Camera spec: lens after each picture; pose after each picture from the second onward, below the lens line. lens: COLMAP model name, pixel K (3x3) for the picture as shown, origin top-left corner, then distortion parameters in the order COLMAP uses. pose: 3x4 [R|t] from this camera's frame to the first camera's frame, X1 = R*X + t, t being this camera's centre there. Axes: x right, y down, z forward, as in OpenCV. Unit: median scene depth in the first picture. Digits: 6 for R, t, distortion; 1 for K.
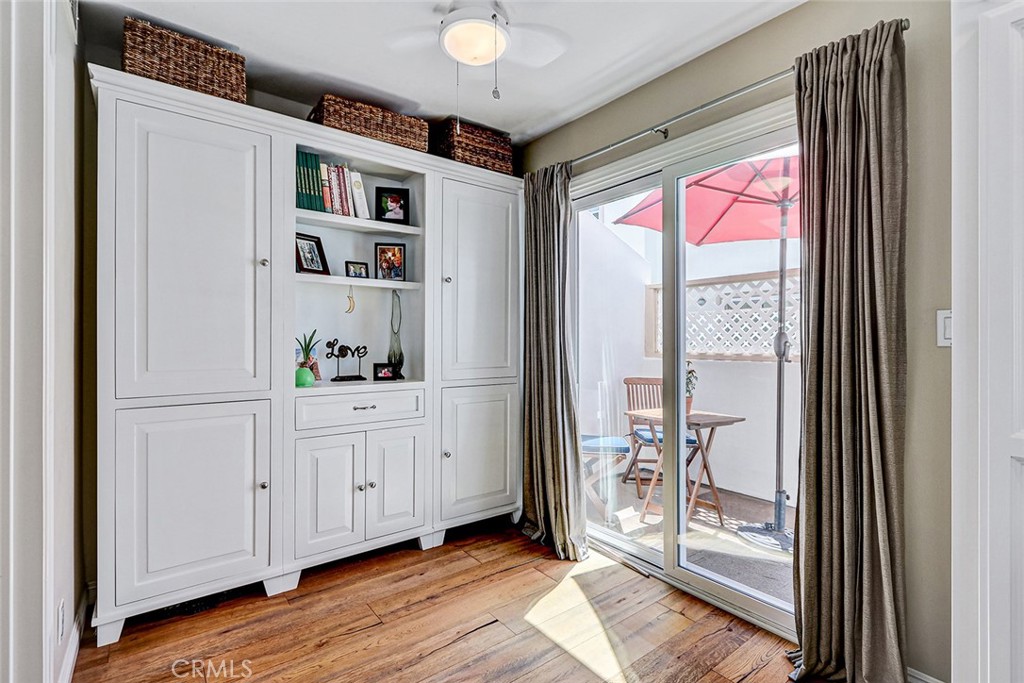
lens RADIAL K [[469.6, 0, 503.0], [0, 469.6, 341.7], [0, 0, 1]] dist [-0.000074, -0.001835]
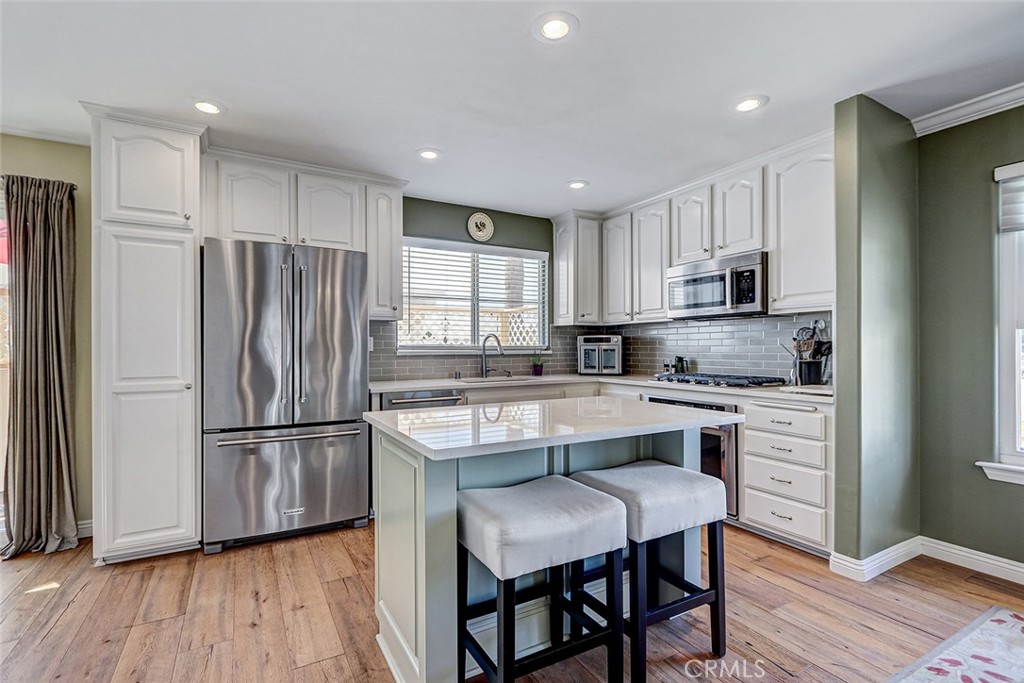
lens RADIAL K [[469.6, 0, 502.8], [0, 469.6, 345.2], [0, 0, 1]] dist [-0.000074, -0.001835]
pose [[0.144411, -0.000031, 0.989518, -0.794207], [0.004770, 0.999988, -0.000665, -0.012149], [-0.989506, 0.004816, 0.144410, -1.013277]]
